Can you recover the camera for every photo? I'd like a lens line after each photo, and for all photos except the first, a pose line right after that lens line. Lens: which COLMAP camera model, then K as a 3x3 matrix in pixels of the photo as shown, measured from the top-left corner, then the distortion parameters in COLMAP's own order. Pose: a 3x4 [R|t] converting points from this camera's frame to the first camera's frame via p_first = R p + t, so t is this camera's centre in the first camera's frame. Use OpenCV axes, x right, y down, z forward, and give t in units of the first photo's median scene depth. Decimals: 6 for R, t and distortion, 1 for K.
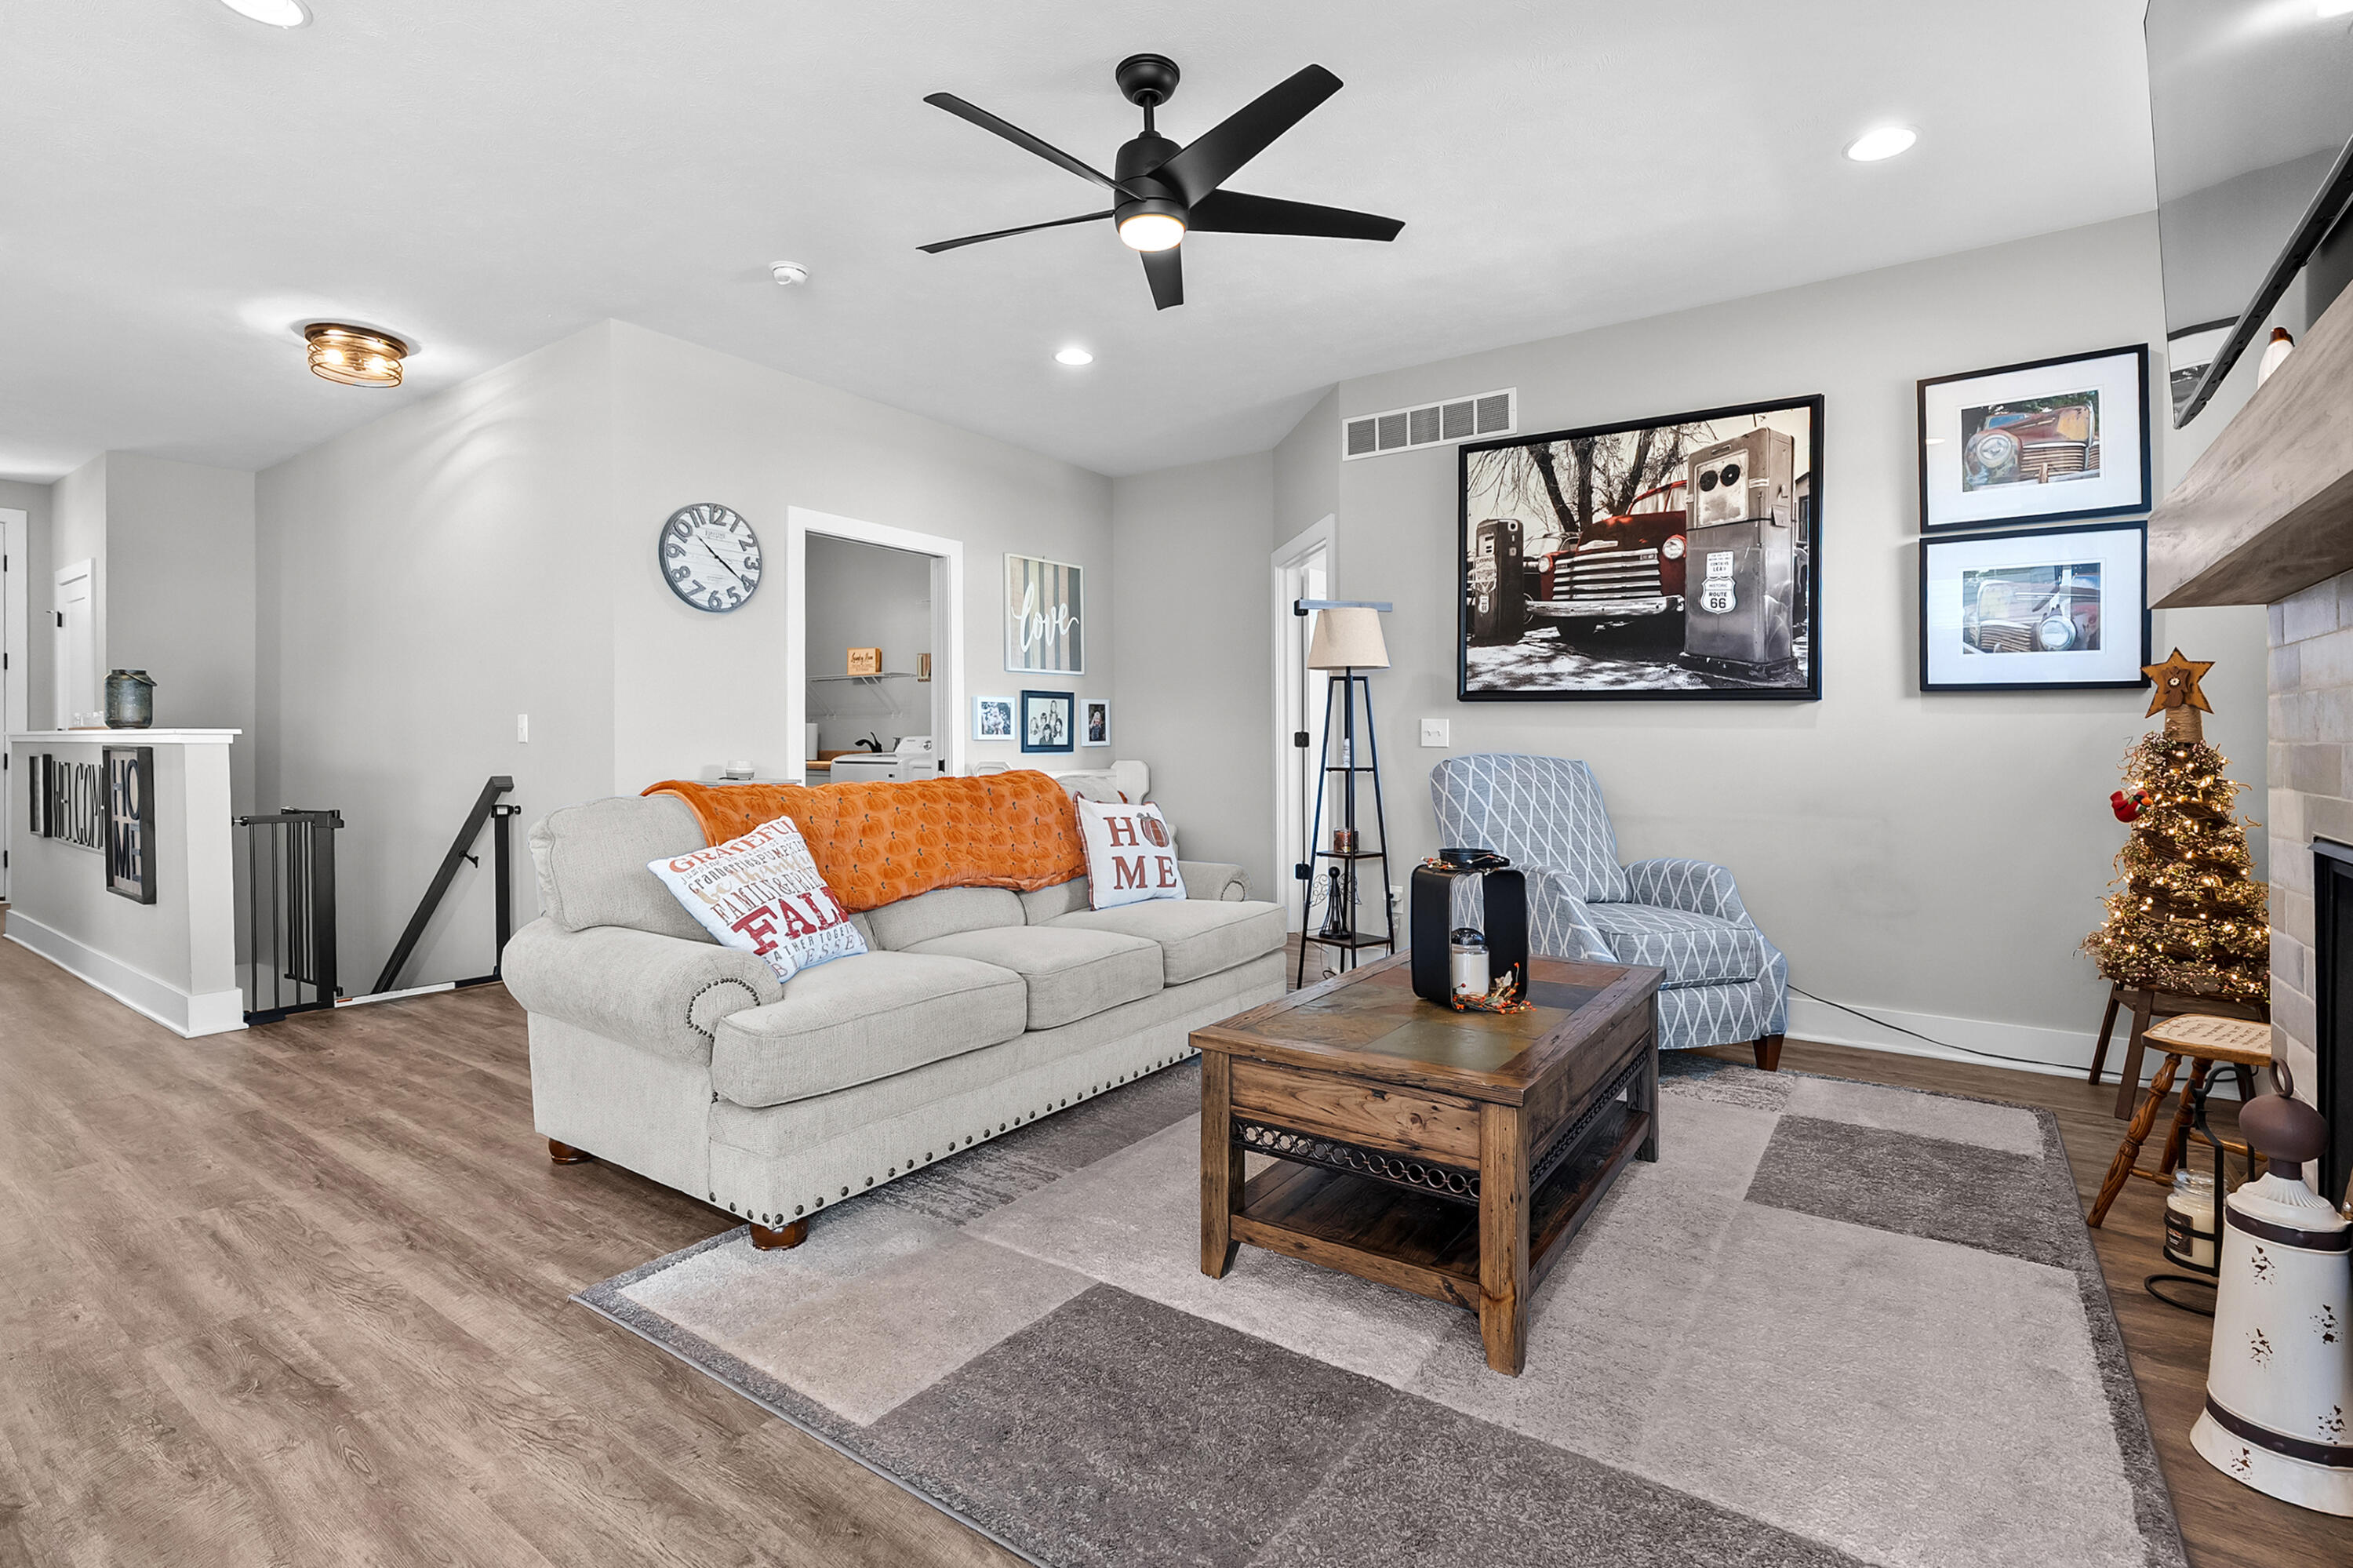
lens RADIAL K [[1069.2, 0, 1159.1], [0, 1069.2, 755.7], [0, 0, 1]] dist [-0.005043, 0.002514]
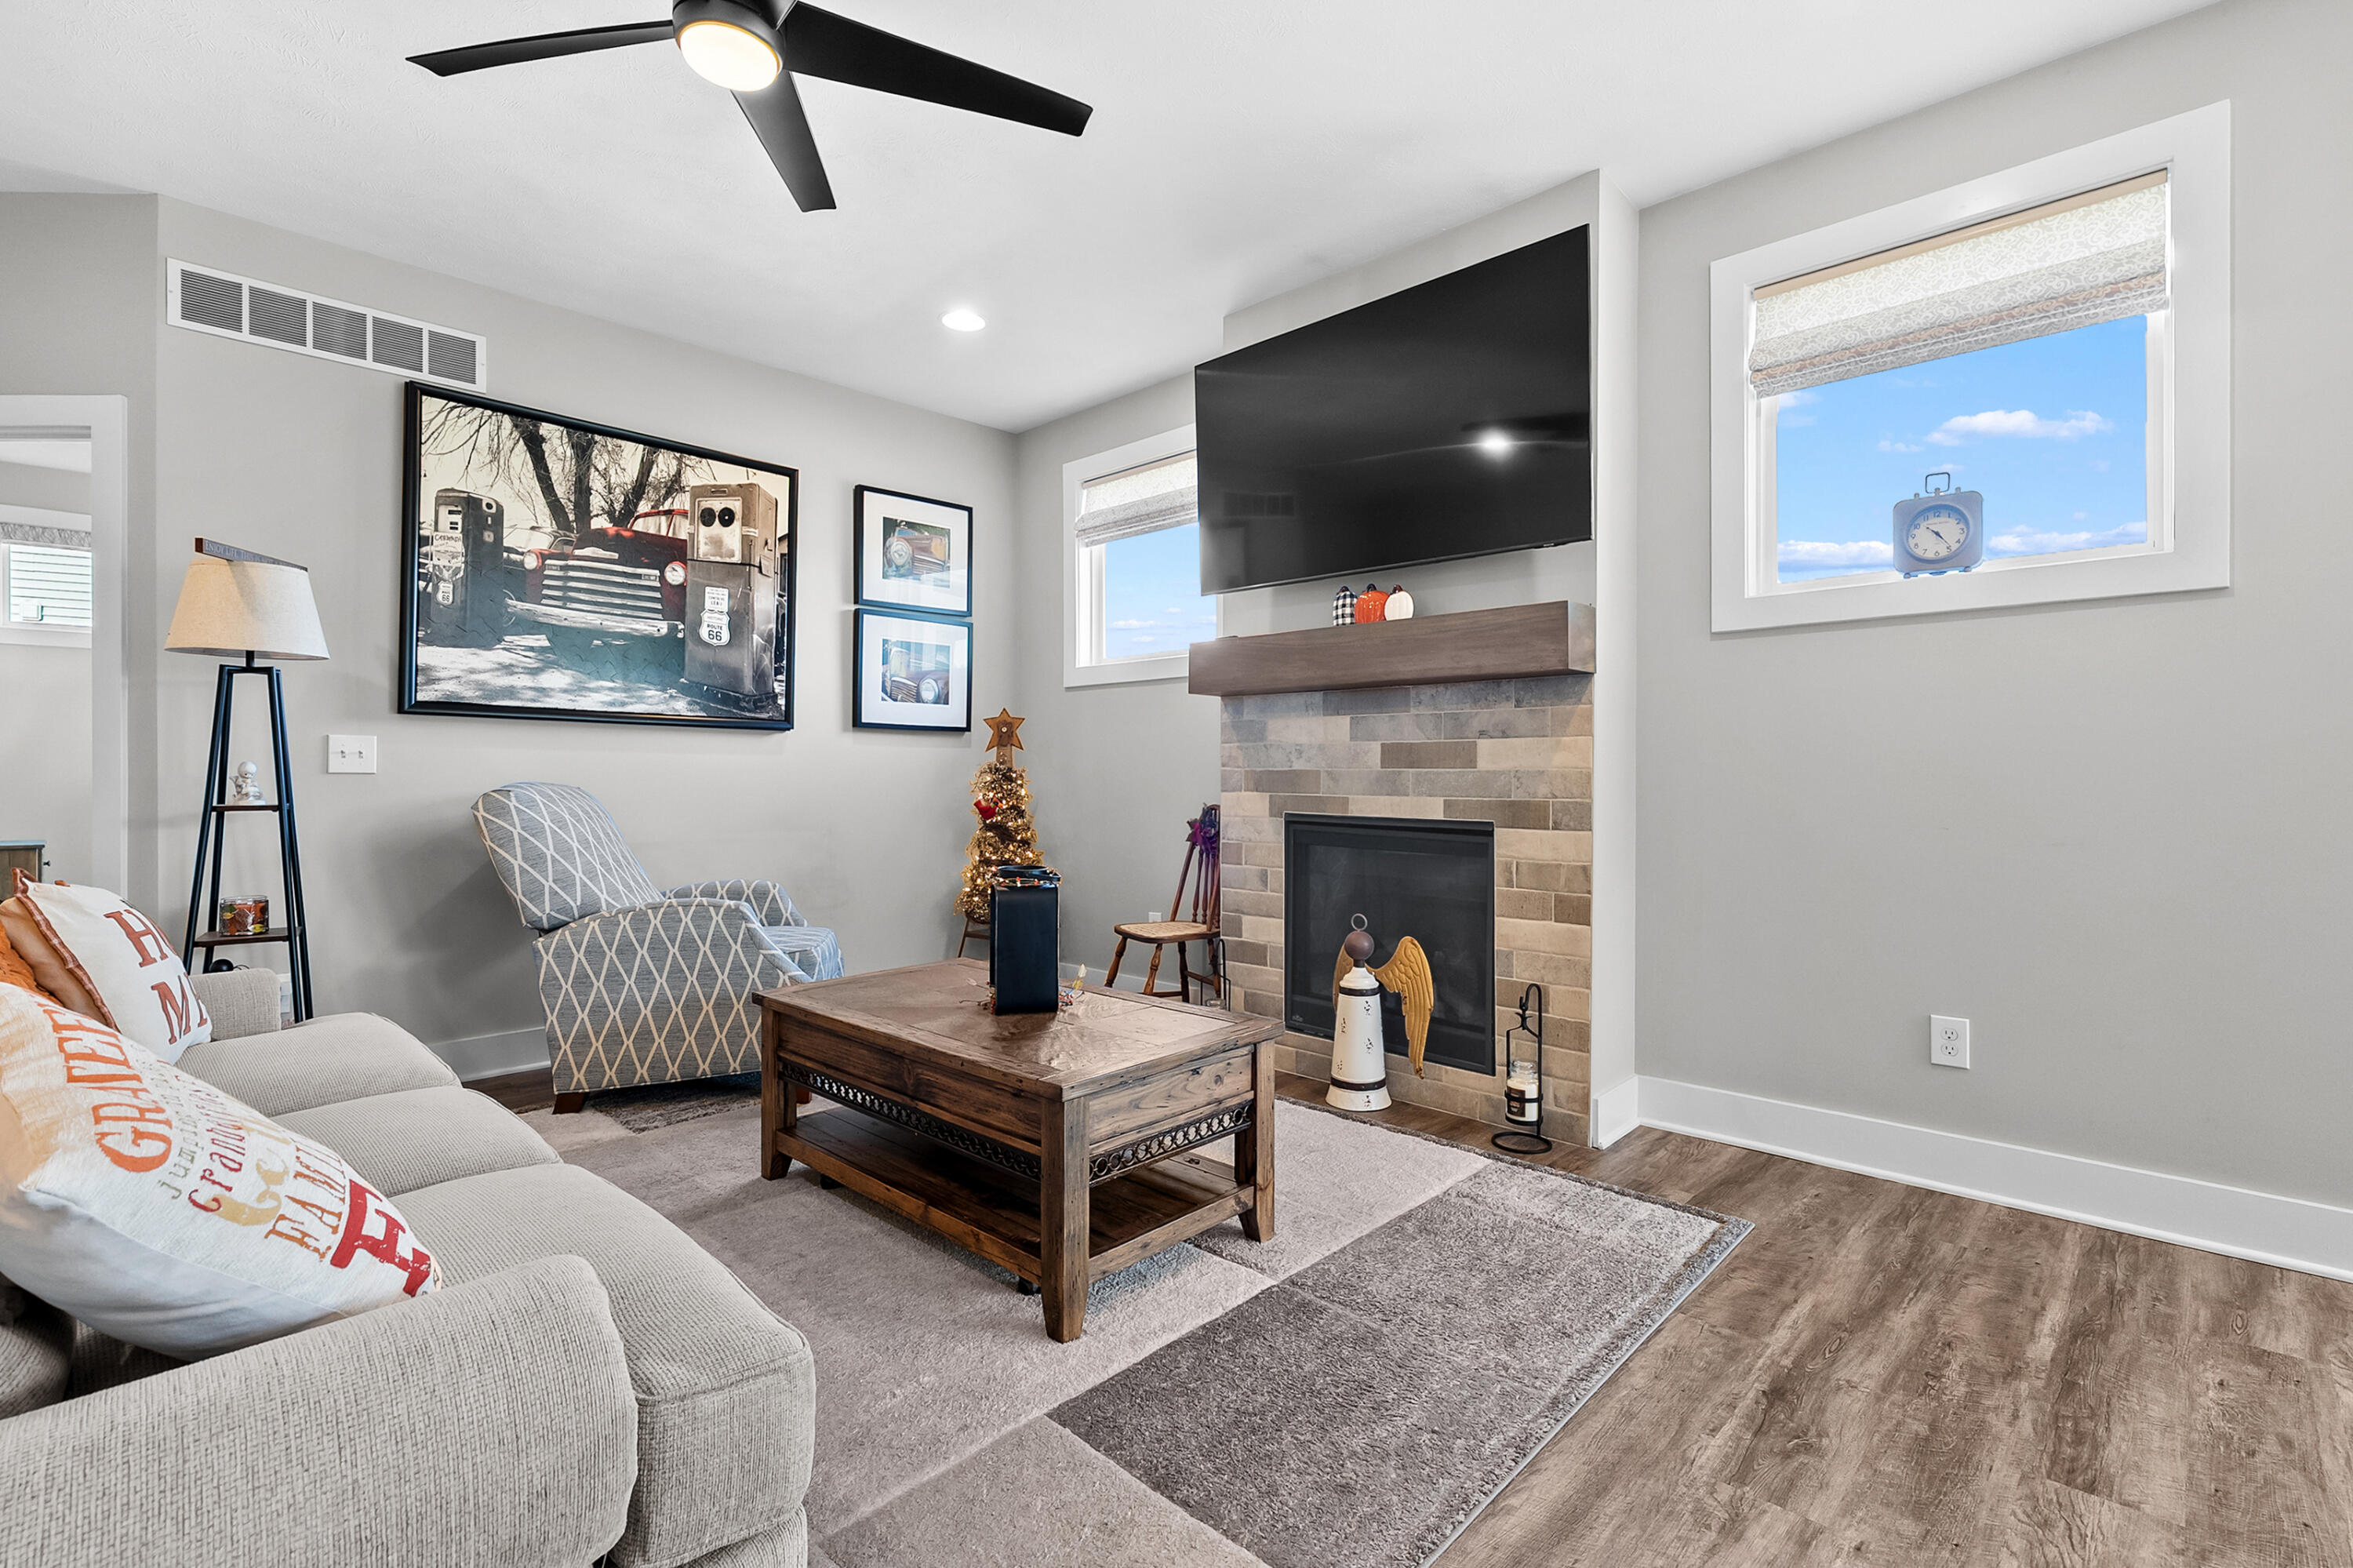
lens RADIAL K [[1069.2, 0, 1166.2], [0, 1069.2, 768.2], [0, 0, 1]] dist [-0.005043, 0.002514]
pose [[0.157243, -0.000194, 0.987560, -0.445736], [0.012004, 0.999926, -0.001715, -0.005029], [-0.987487, 0.012125, 0.157233, 0.398404]]
